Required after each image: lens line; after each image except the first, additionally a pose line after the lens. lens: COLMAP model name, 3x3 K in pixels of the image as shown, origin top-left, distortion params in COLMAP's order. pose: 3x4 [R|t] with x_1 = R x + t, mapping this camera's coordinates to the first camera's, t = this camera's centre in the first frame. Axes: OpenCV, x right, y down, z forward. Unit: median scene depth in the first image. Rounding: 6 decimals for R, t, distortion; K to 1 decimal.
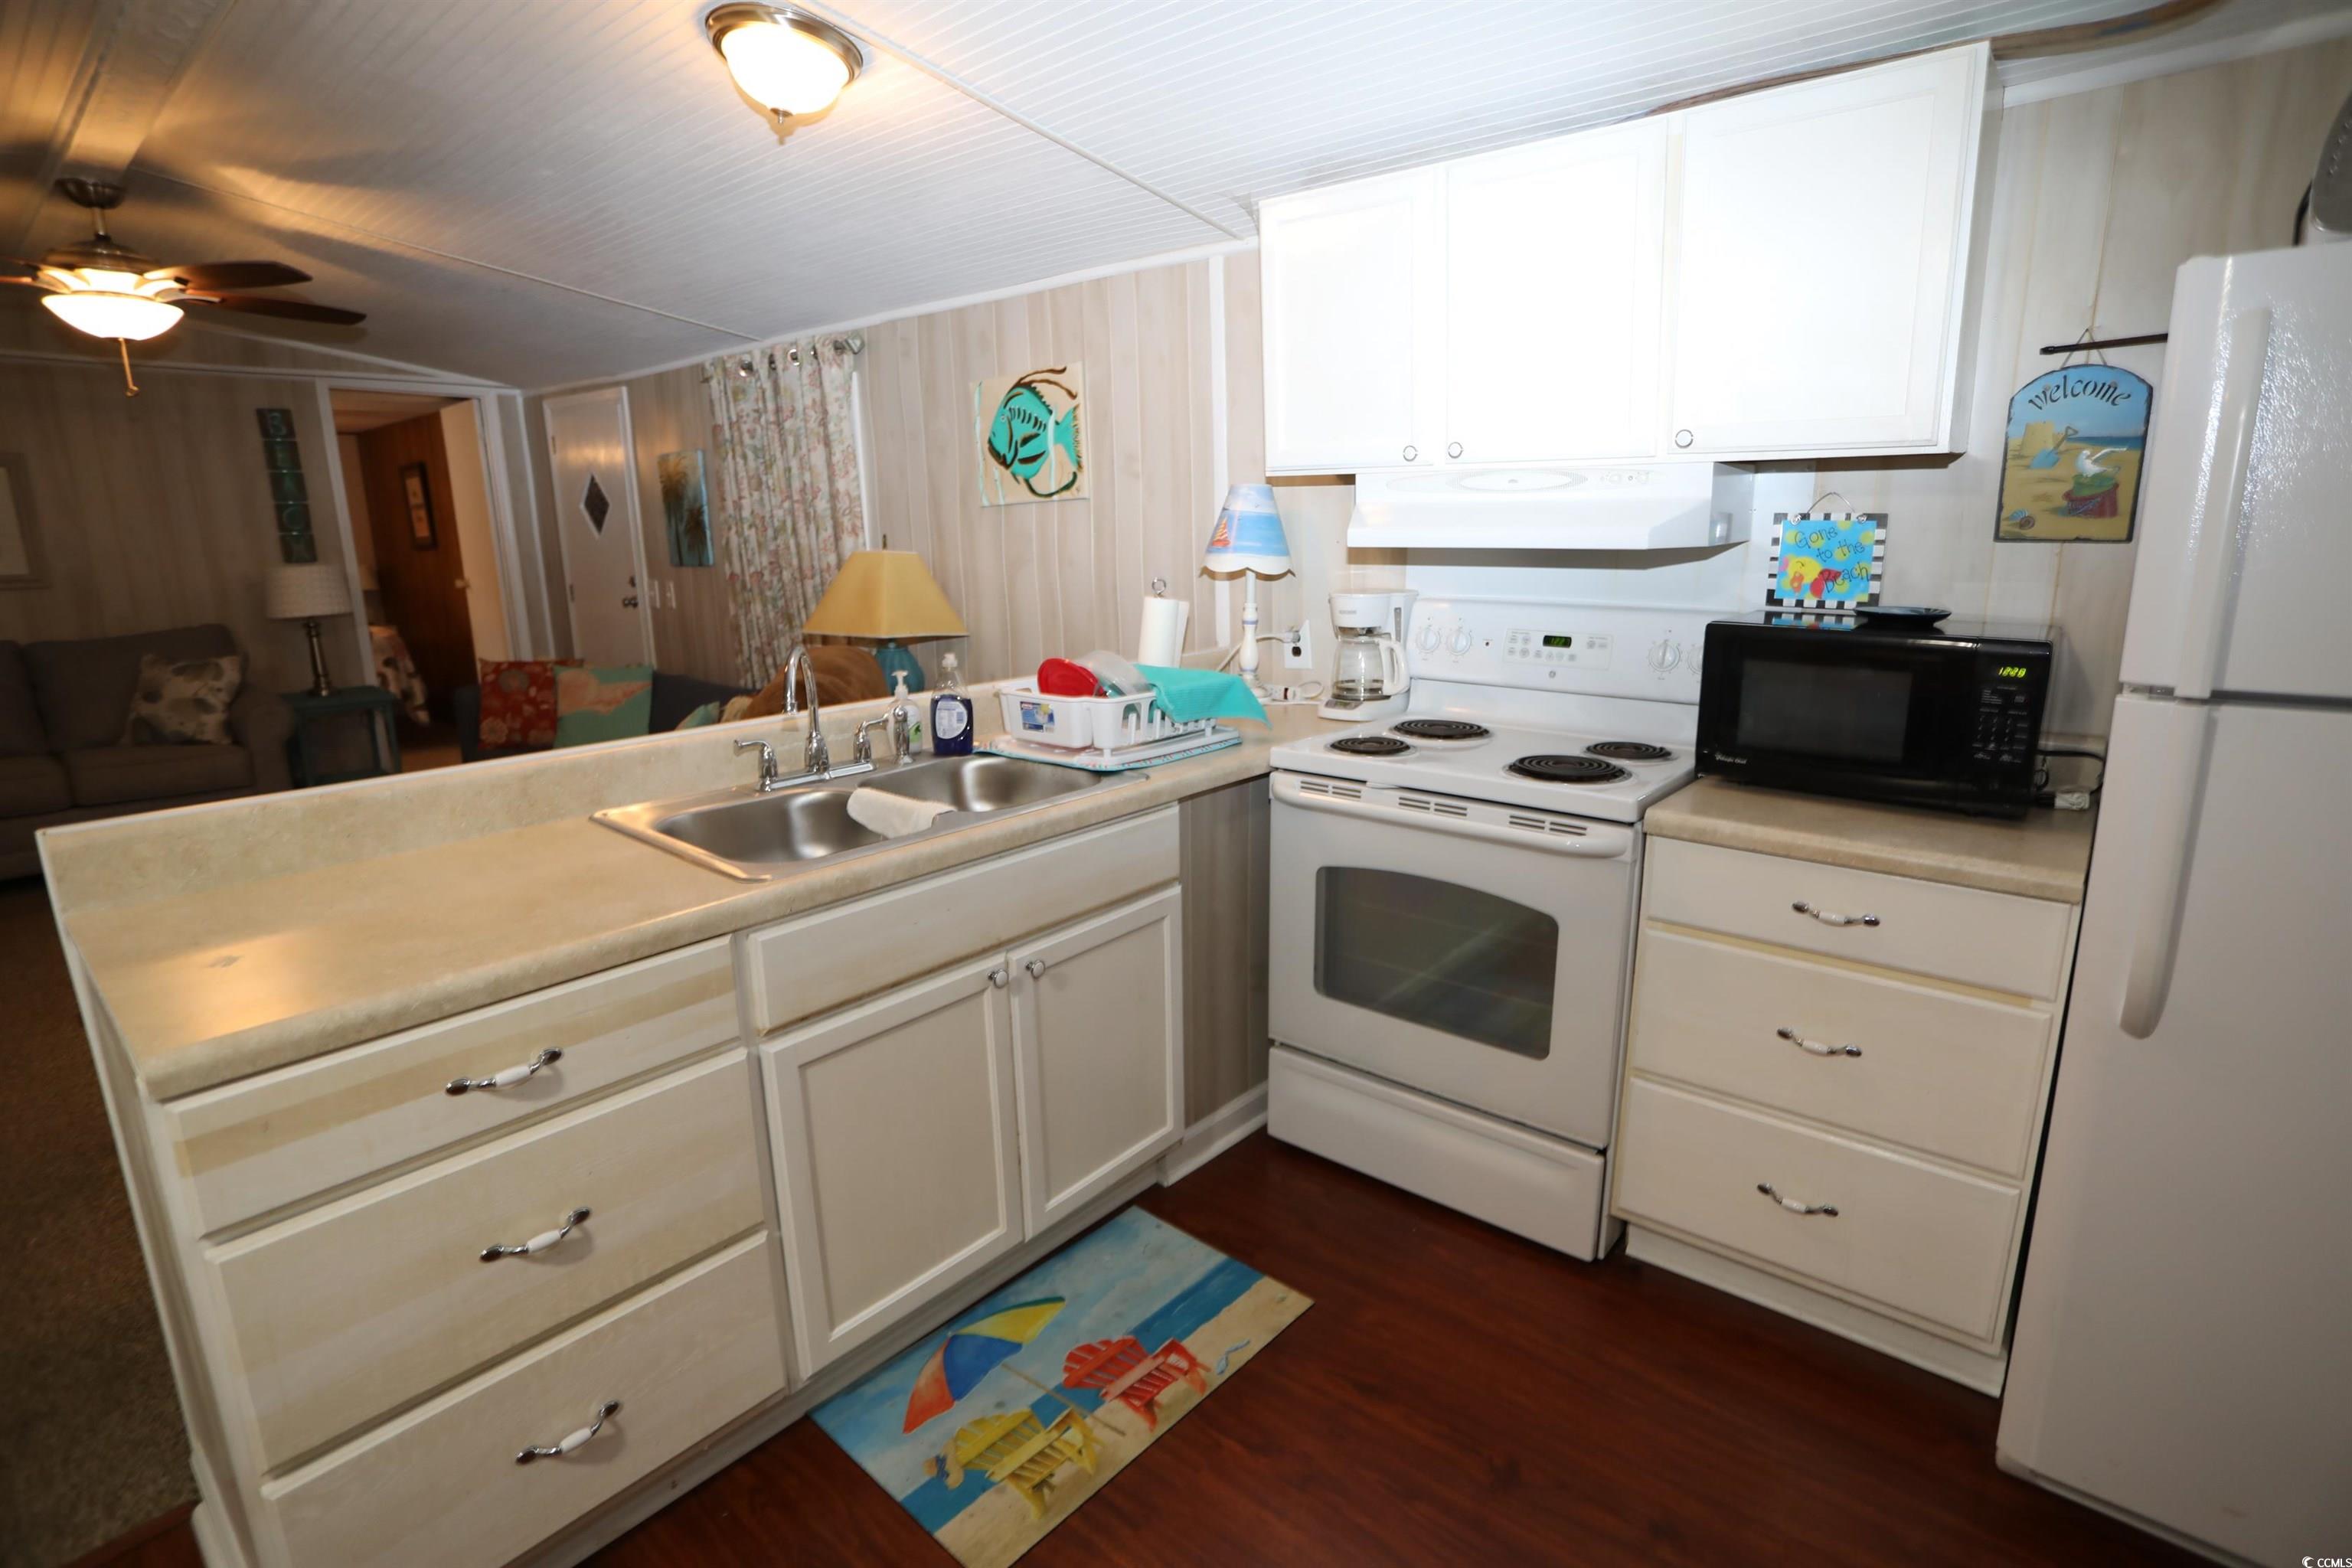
lens RADIAL K [[1140.2, 0, 1186.9], [0, 1140.2, 766.1], [0, 0, 1]] dist [-0.081344, 0.040350]
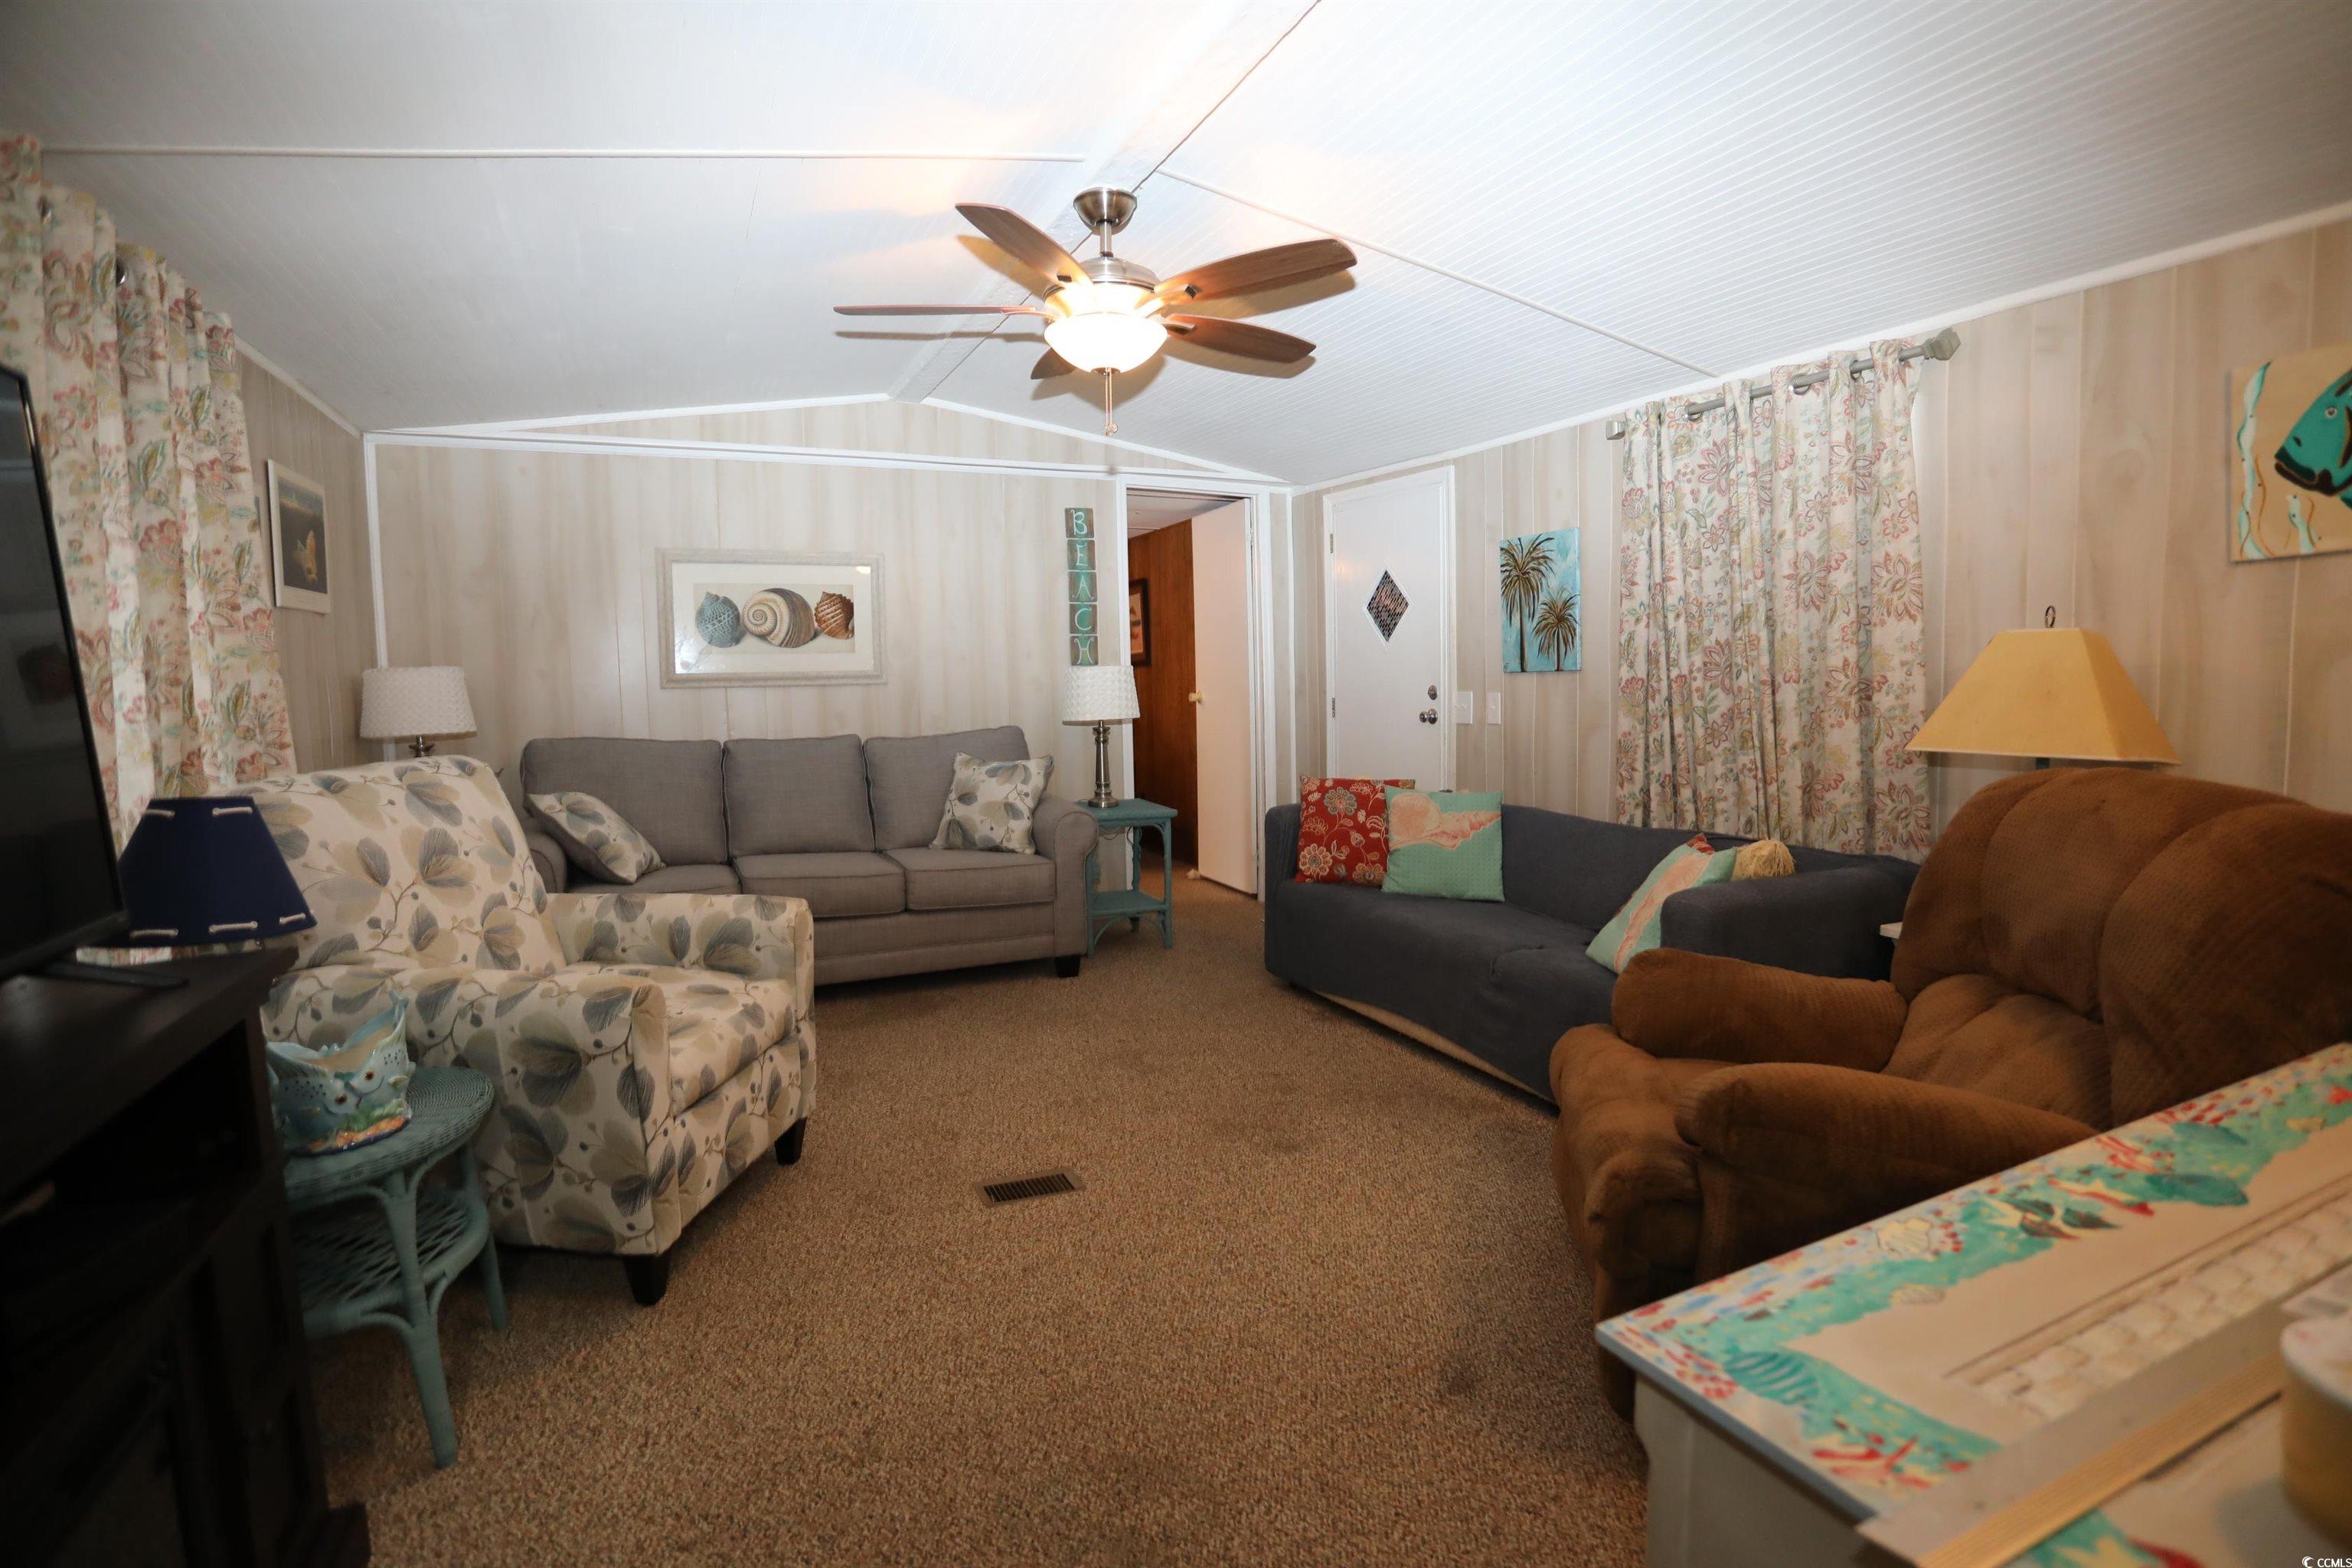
lens RADIAL K [[1140.2, 0, 1186.9], [0, 1140.2, 766.1], [0, 0, 1]] dist [-0.081344, 0.040350]
pose [[0.909894, 0.034230, -0.413425, -0.560431], [-0.087285, 0.990077, -0.110129, 0.000397], [0.405553, 0.136291, 0.903854, 0.285399]]
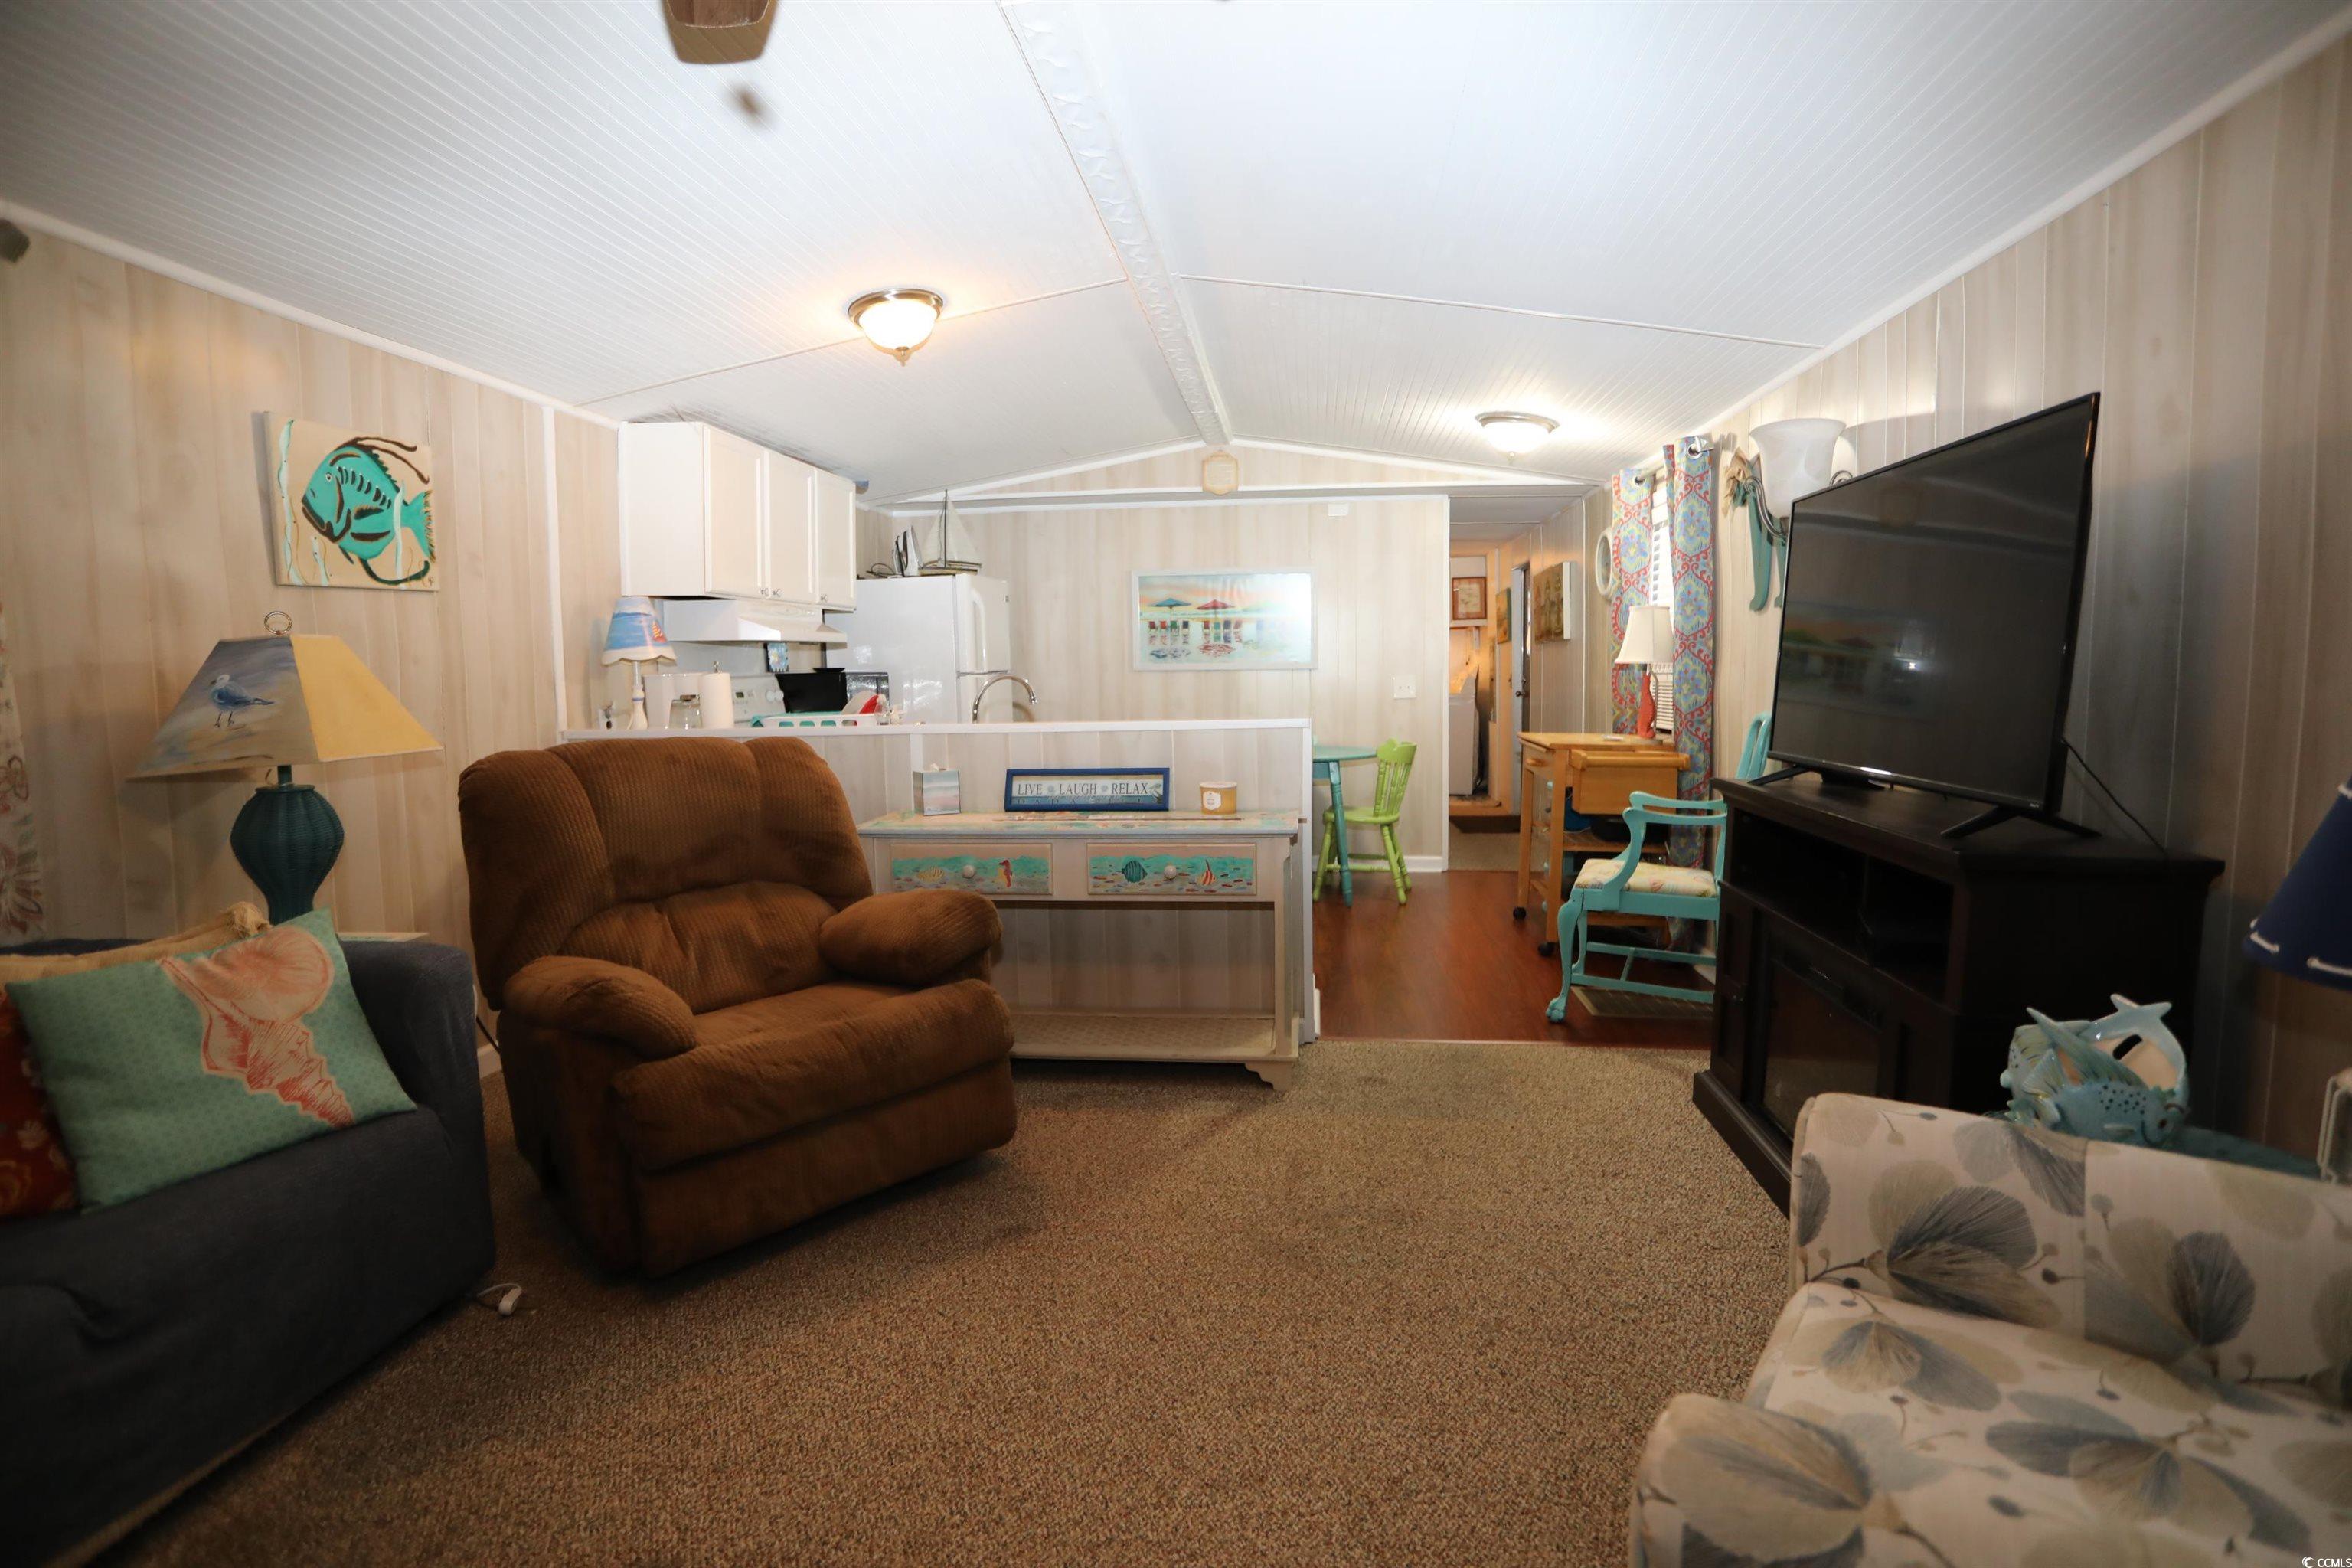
lens RADIAL K [[1140.2, 0, 1186.9], [0, 1140.2, 766.1], [0, 0, 1]] dist [-0.081344, 0.040350]
pose [[-0.556495, -0.048575, 0.829430, -1.319784], [0.200412, 0.960964, 0.190742, -0.165062], [-0.806318, 0.272375, -0.525036, 1.134577]]
